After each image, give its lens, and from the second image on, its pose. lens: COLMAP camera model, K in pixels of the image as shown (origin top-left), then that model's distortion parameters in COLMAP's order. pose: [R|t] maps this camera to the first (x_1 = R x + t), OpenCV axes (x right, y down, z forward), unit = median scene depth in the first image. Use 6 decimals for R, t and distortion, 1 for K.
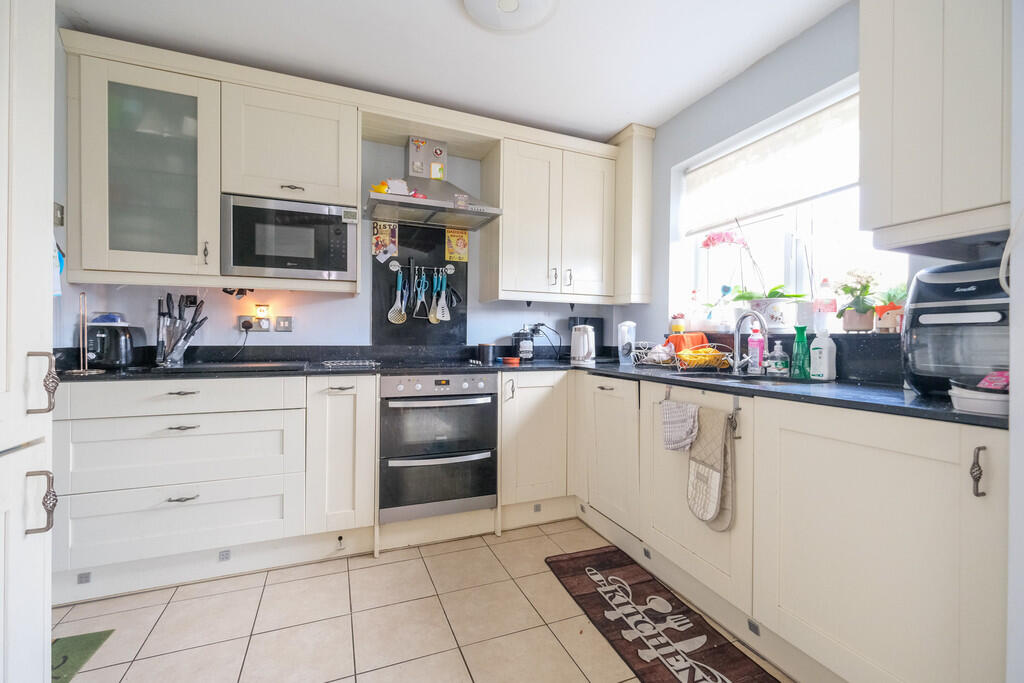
lens RADIAL K [[443.3, 0, 516.1], [0, 443.3, 339.7], [0, 0, 1]] dist [-0.003008, 0.000307]
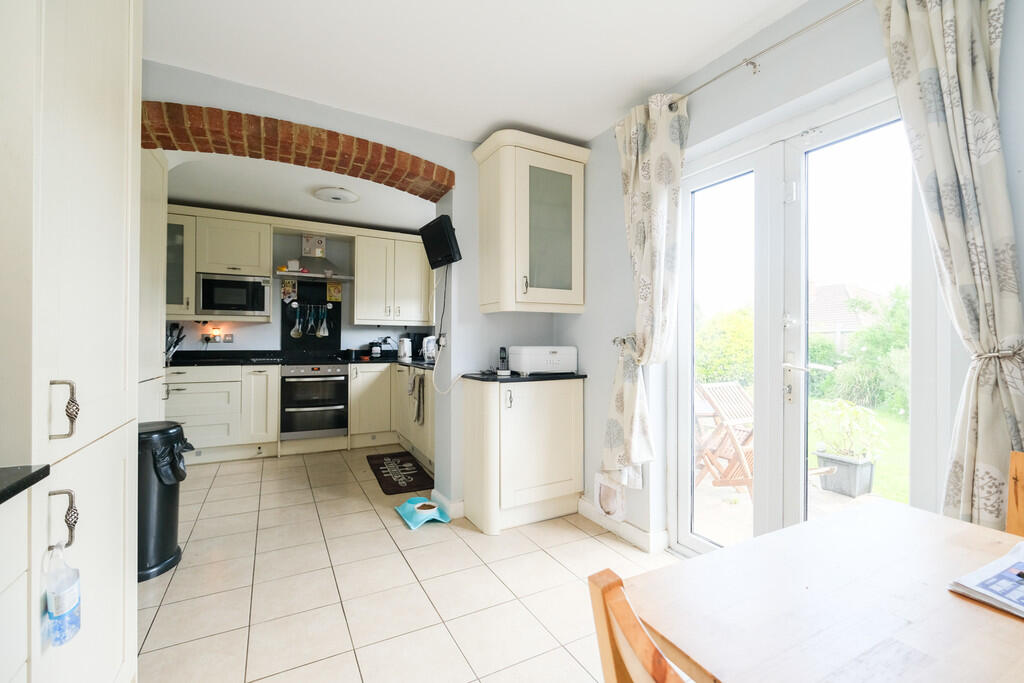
lens RADIAL K [[443.3, 0, 516.1], [0, 443.3, 339.7], [0, 0, 1]] dist [-0.003008, 0.000307]
pose [[0.994060, -0.001411, 0.108821, 0.464525], [0.002594, 0.999939, -0.010732, -0.007983], [-0.108799, 0.010951, 0.994003, -0.961685]]
